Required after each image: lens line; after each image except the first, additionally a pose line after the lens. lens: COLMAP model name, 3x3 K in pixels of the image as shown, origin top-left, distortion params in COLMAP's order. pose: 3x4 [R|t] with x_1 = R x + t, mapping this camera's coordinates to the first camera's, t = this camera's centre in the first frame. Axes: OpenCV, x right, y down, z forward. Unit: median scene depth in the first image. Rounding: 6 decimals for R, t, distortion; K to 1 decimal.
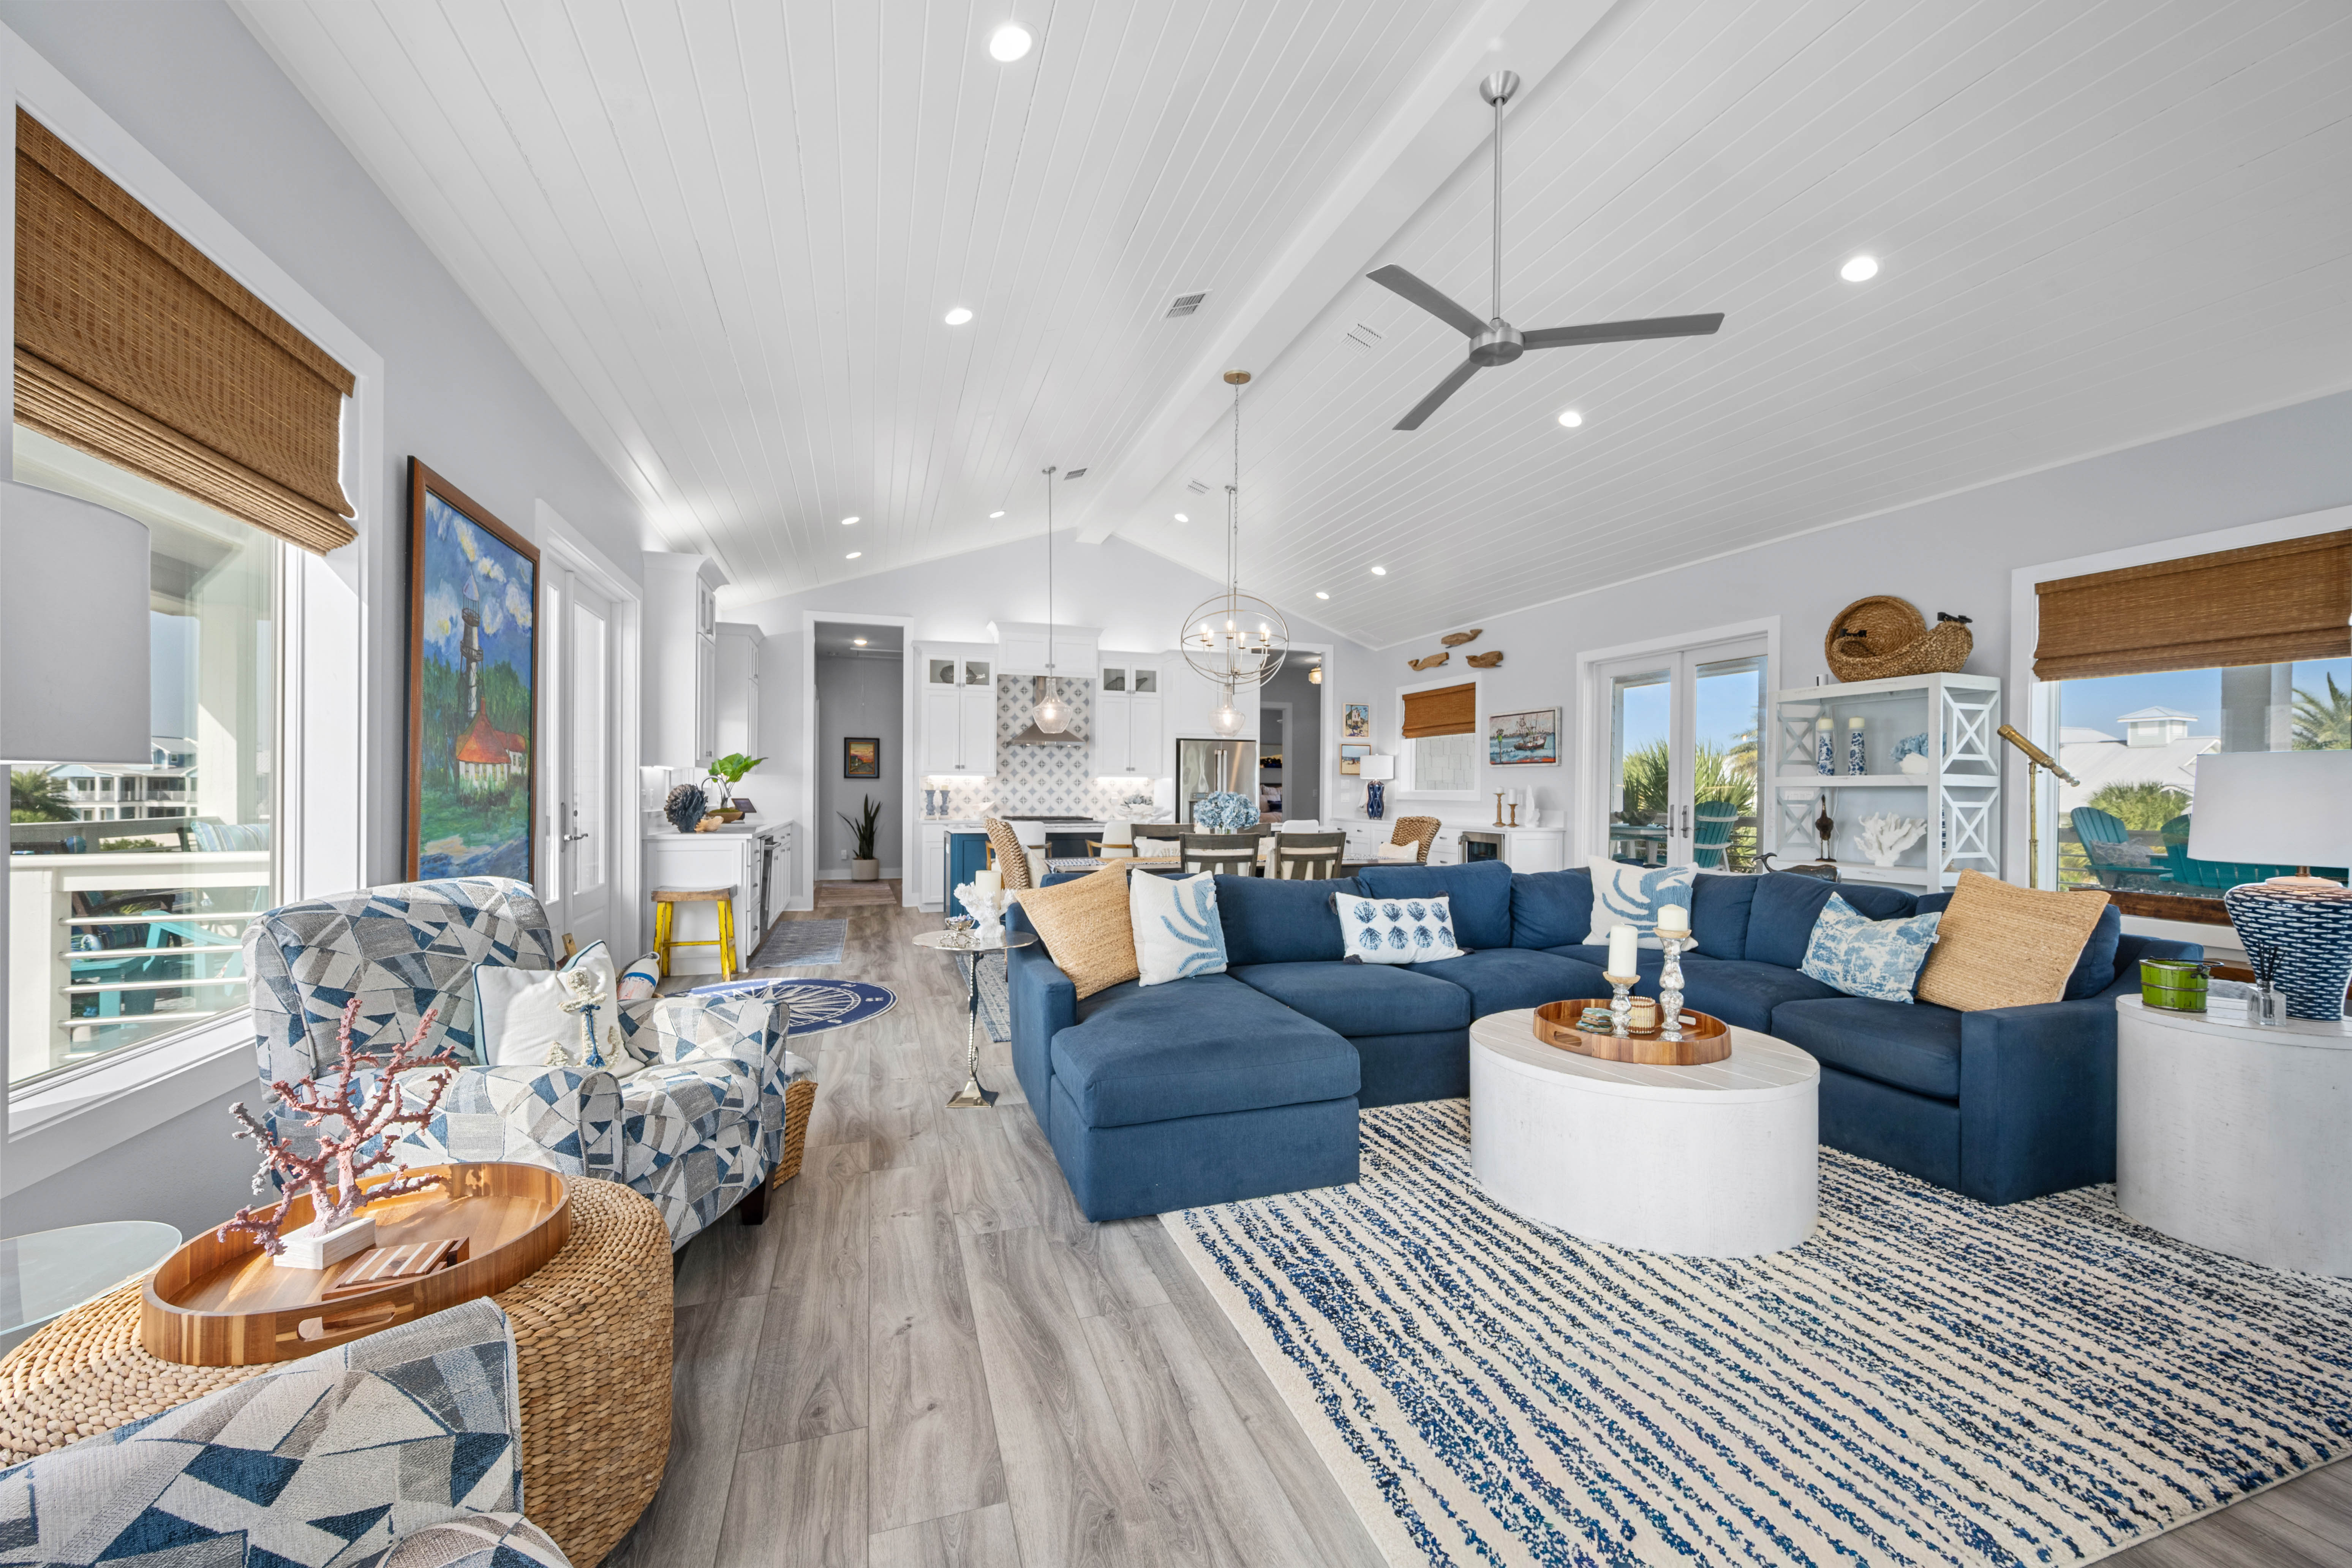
lens RADIAL K [[926.9, 0, 1189.1], [0, 926.9, 791.1], [0, 0, 1]] dist [0.000862, 0.000528]
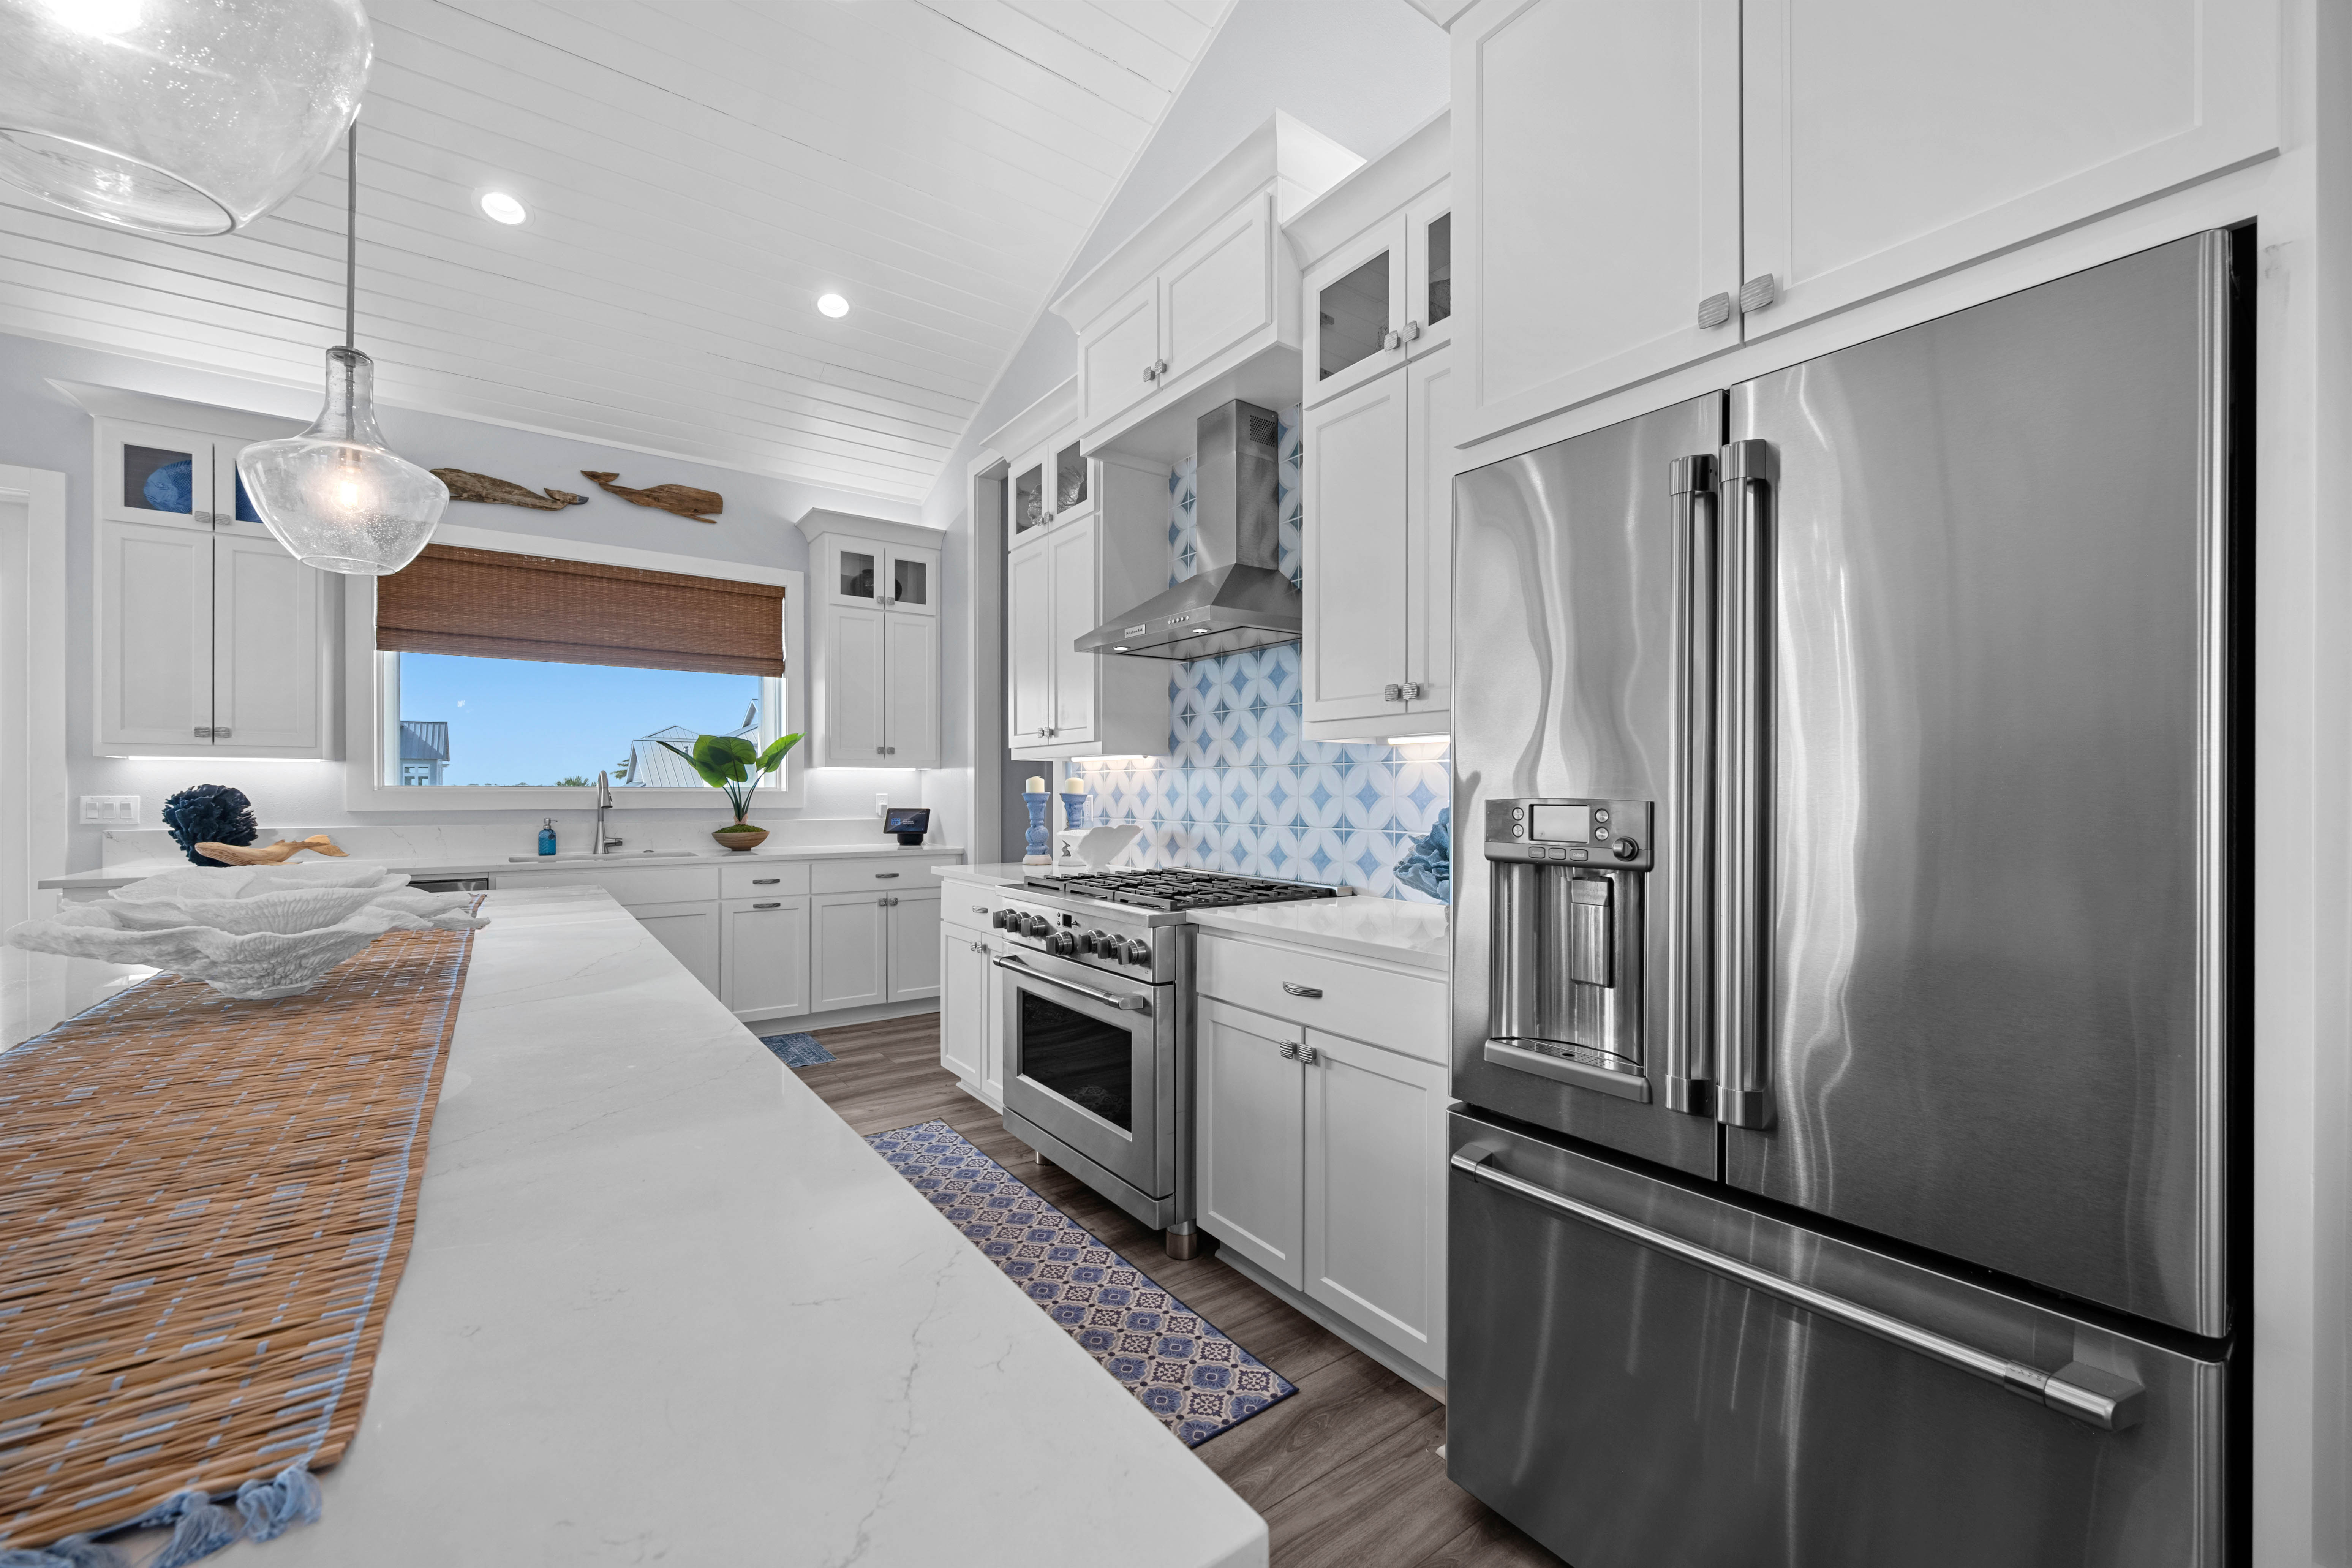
lens RADIAL K [[926.9, 0, 1185.4], [0, 926.9, 804.0], [0, 0, 1]] dist [0.000862, 0.000528]
pose [[0.292127, 0.005932, -0.956361, 0.312574], [-0.000969, 0.999982, 0.005907, 0.002758], [0.956379, -0.000799, 0.292127, 2.129141]]
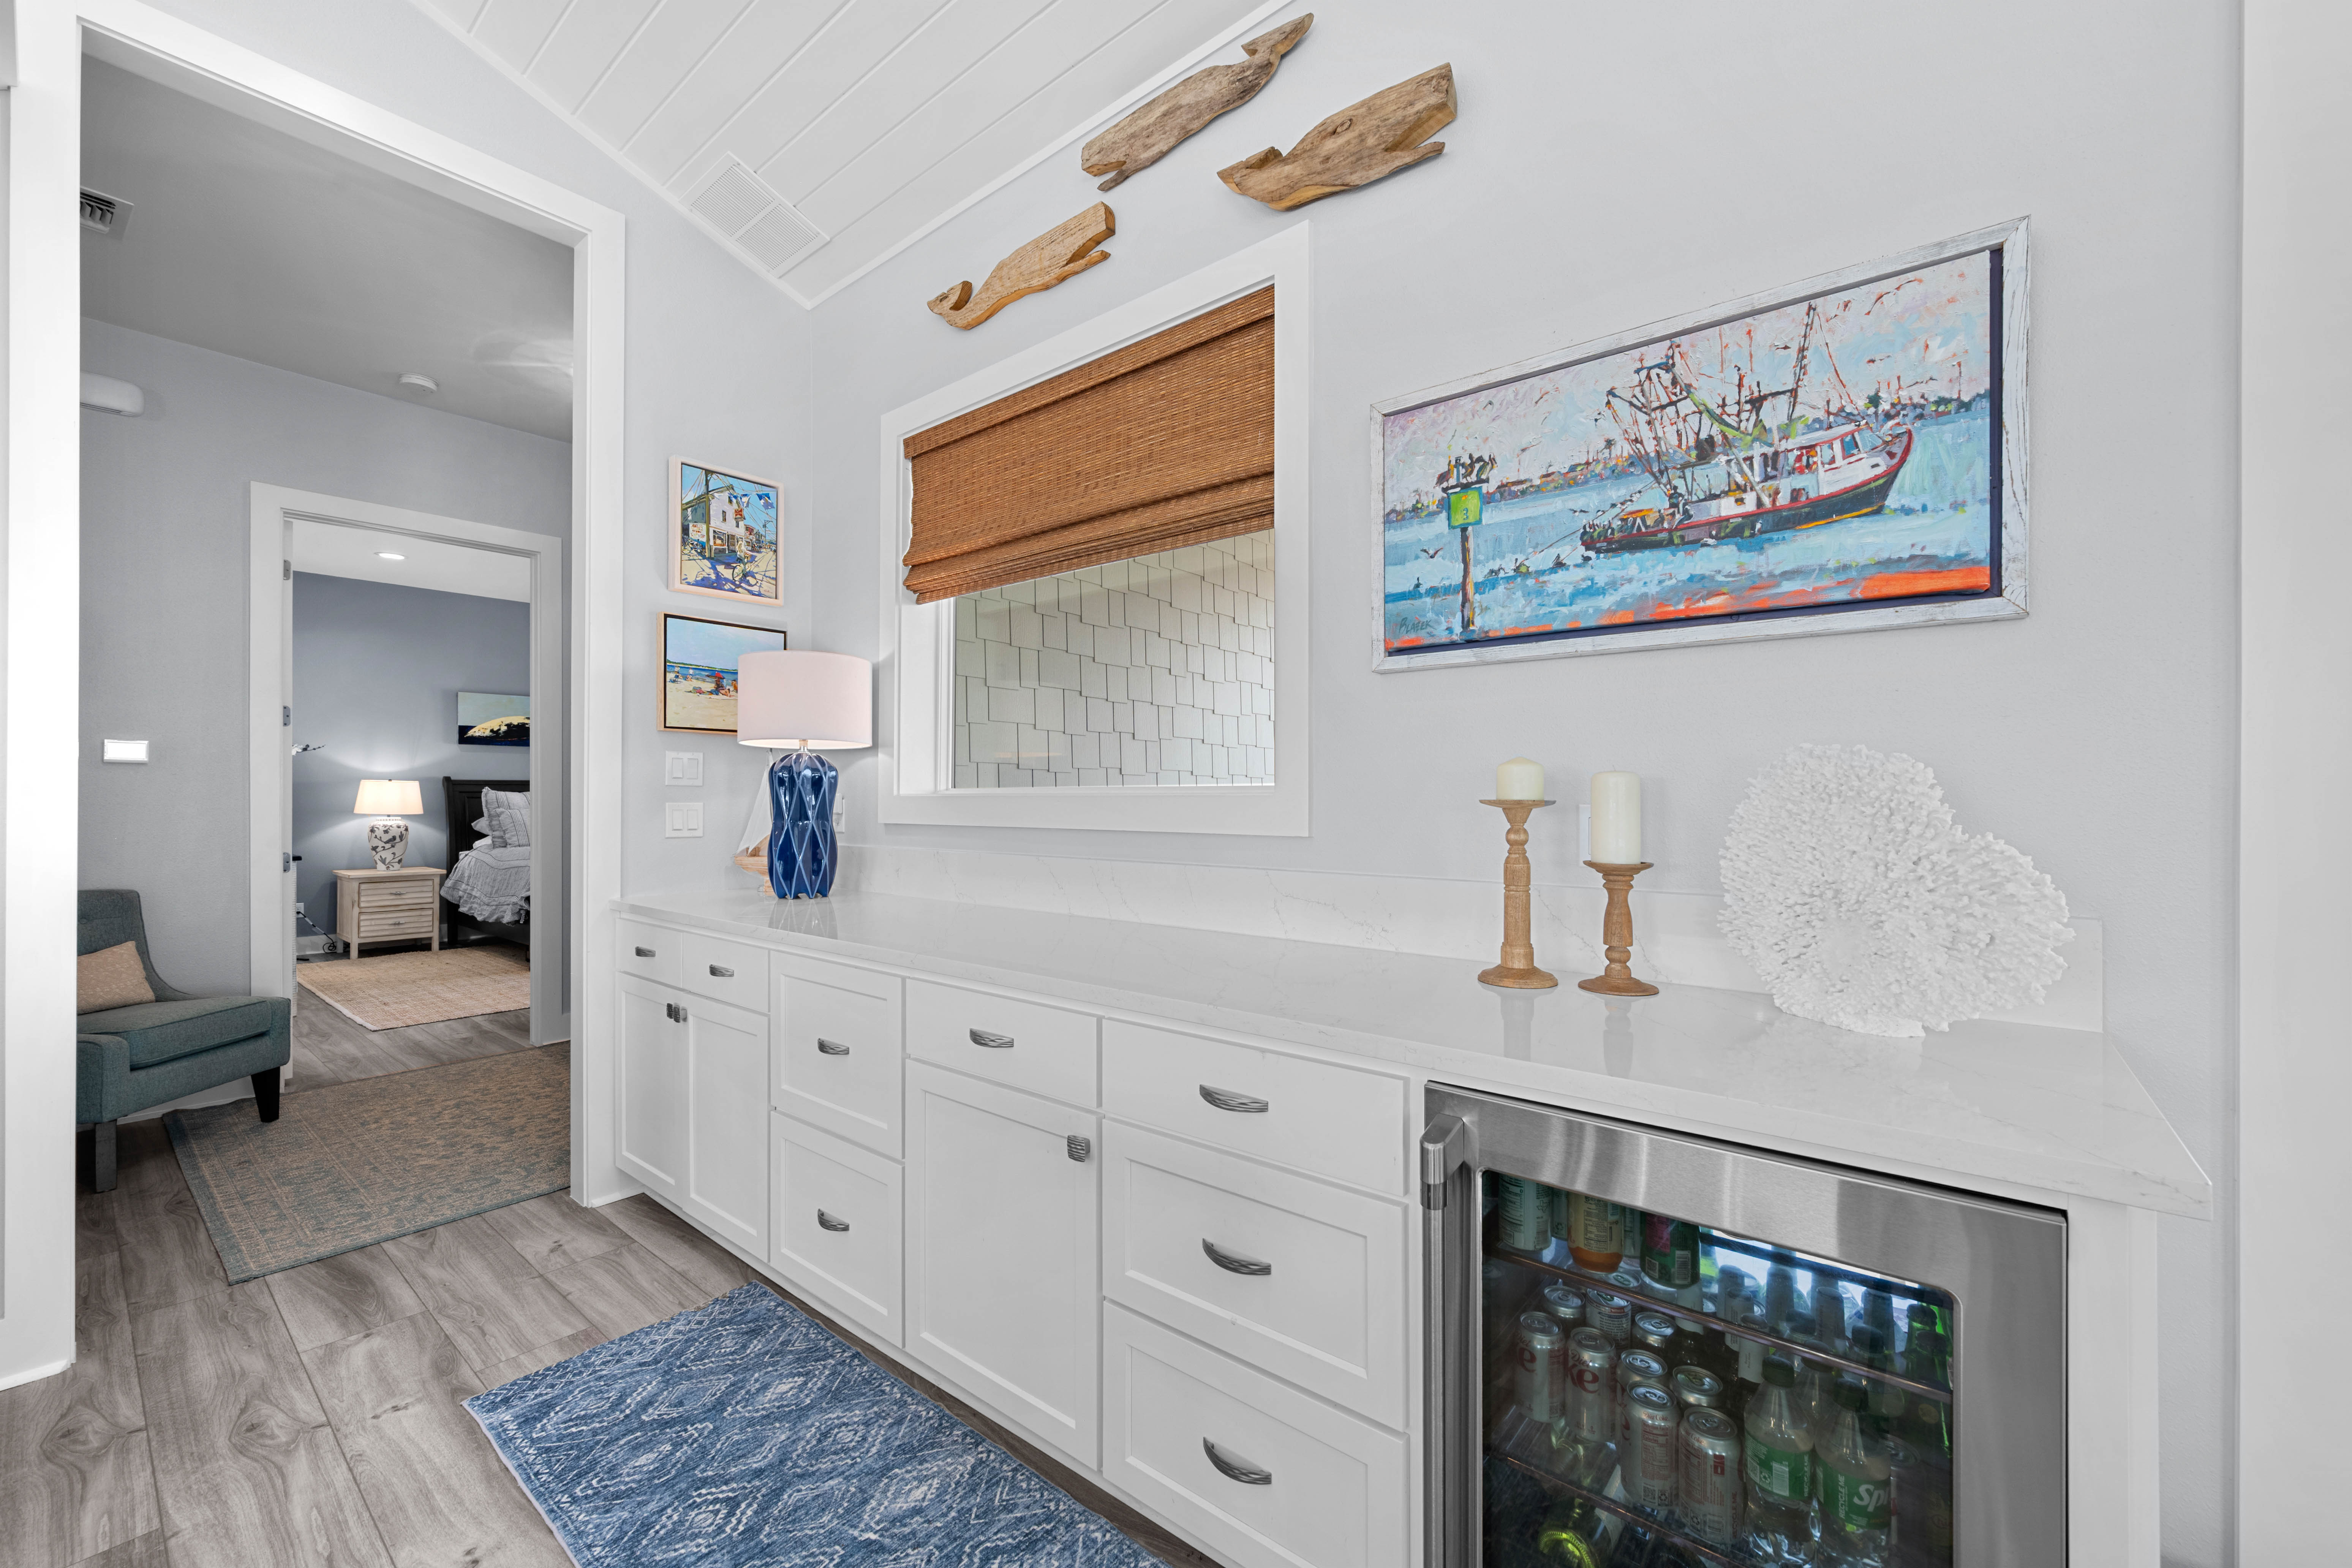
lens RADIAL K [[926.9, 0, 1188.7], [0, 926.9, 790.8], [0, 0, 1]] dist [0.000862, 0.000528]
pose [[0.847501, -0.000856, 0.530793, 0.404640], [0.004857, 0.999969, -0.006141, 0.003077], [-0.530771, 0.007783, 0.847479, 1.883399]]
